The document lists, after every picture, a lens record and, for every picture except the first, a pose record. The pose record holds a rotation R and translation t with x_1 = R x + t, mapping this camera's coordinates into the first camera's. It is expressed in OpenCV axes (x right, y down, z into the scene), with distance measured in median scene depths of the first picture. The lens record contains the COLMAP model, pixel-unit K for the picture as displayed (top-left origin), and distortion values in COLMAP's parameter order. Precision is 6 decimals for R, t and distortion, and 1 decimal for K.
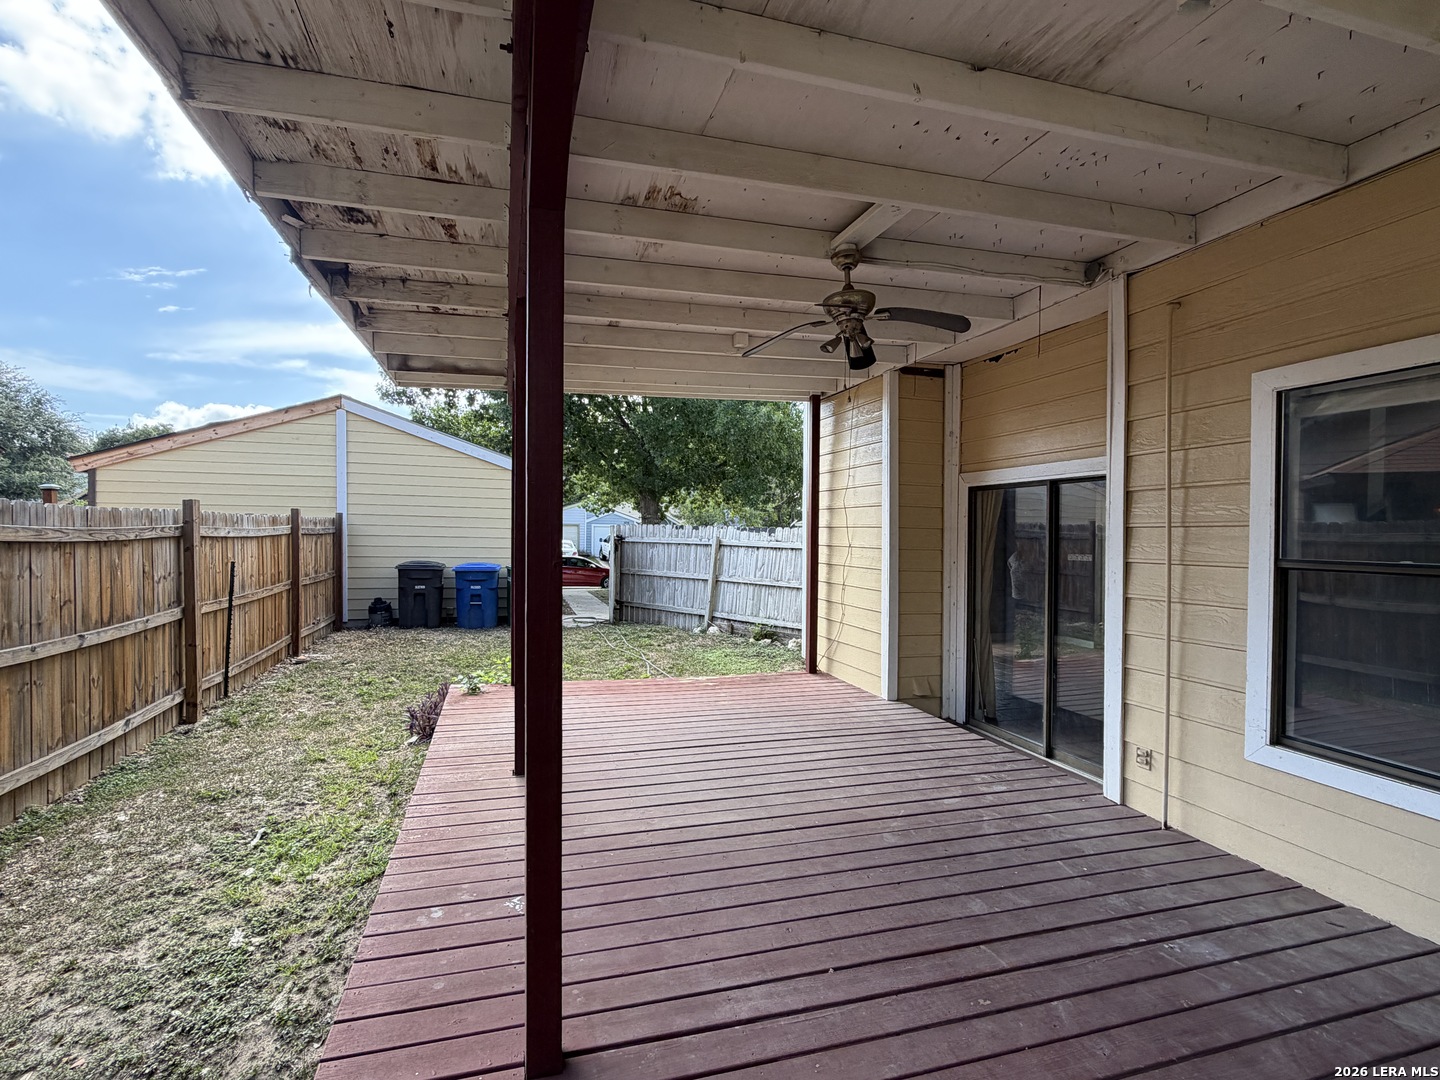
lens RADIAL K [[682.5, 0, 725.1], [0, 682.5, 541.6], [0, 0, 1]] dist [0.001962, 0.000196]
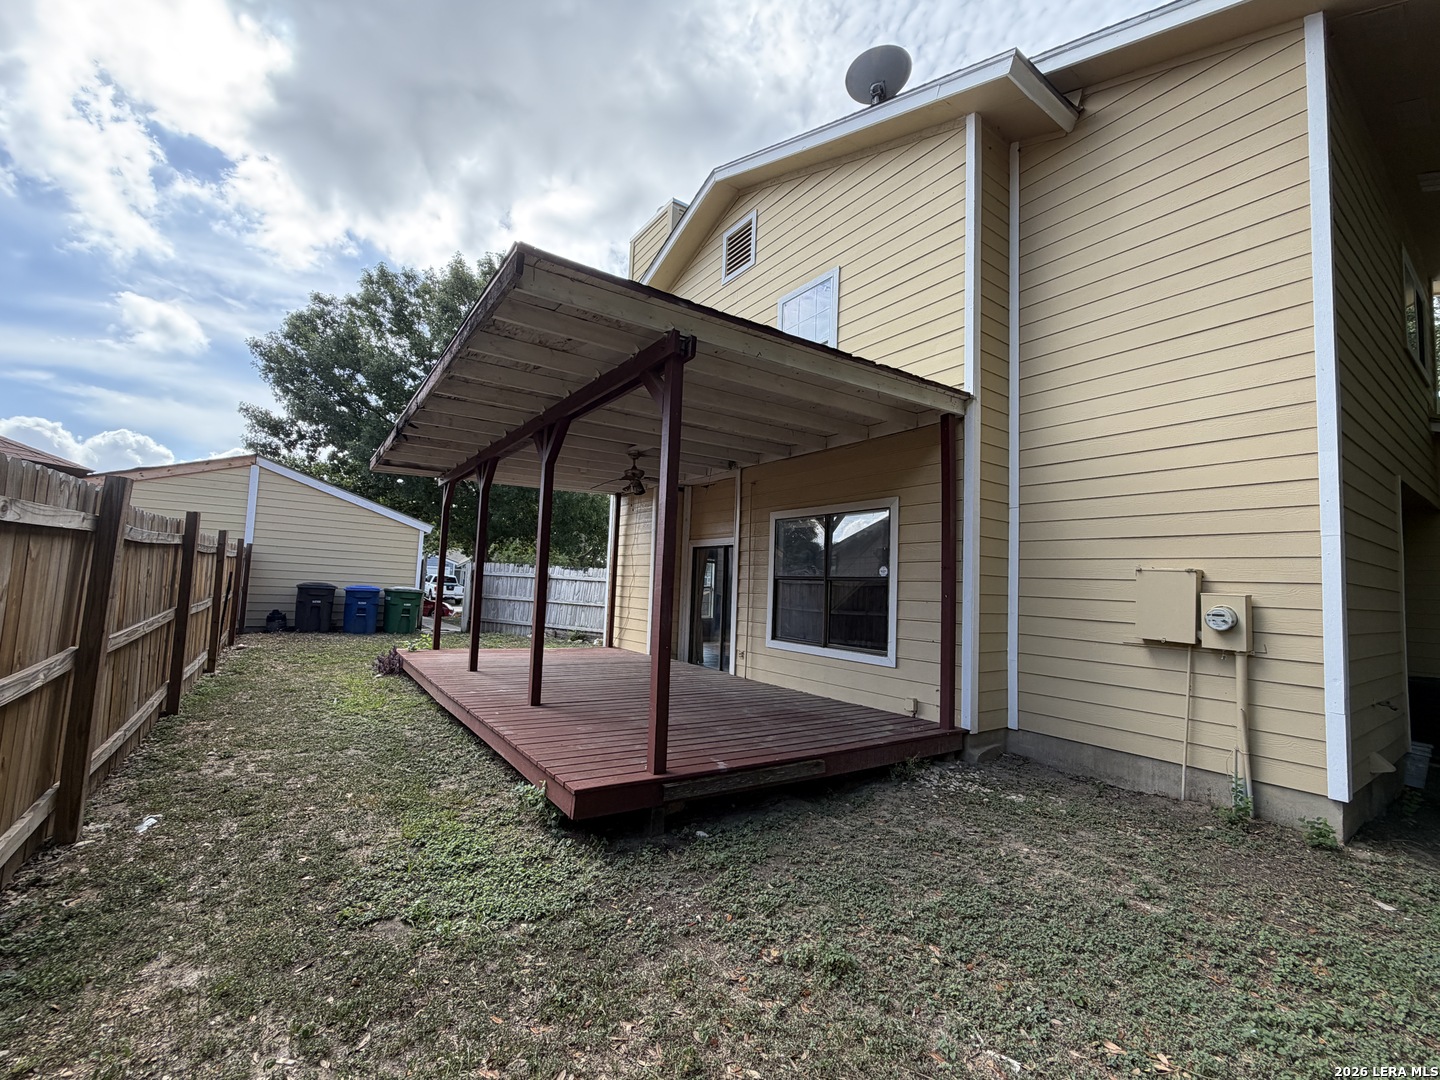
lens RADIAL K [[578.6, 0, 711.9], [0, 578.6, 546.8], [0, 0, 1]] dist [0.003214, -0.000489]
pose [[0.953860, 0.050935, 0.295899, -0.097631], [-0.029040, 0.996536, -0.077929, 0.051796], [-0.298843, 0.065740, 0.952035, -0.656360]]
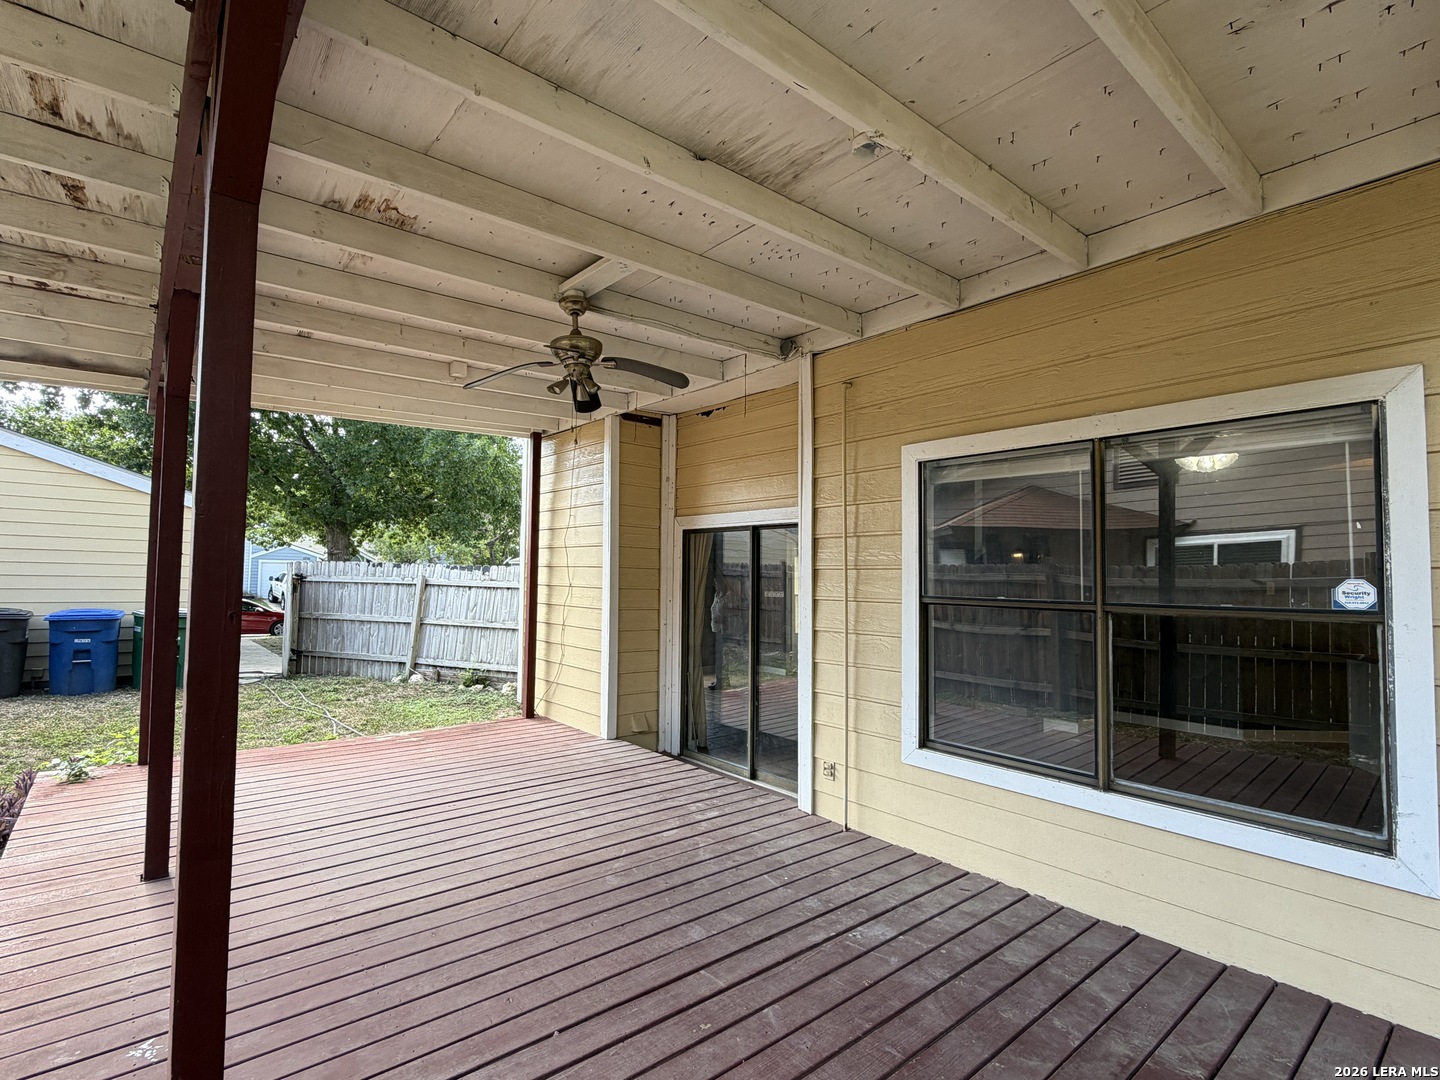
lens RADIAL K [[682.5, 0, 716.3], [0, 682.5, 542.7], [0, 0, 1]] dist [0.001962, 0.000196]
pose [[0.921969, 0.019036, 0.386795, -0.008014], [0.001926, 0.998553, -0.053734, -0.002311], [-0.387258, 0.050286, 0.920599, -0.000954]]
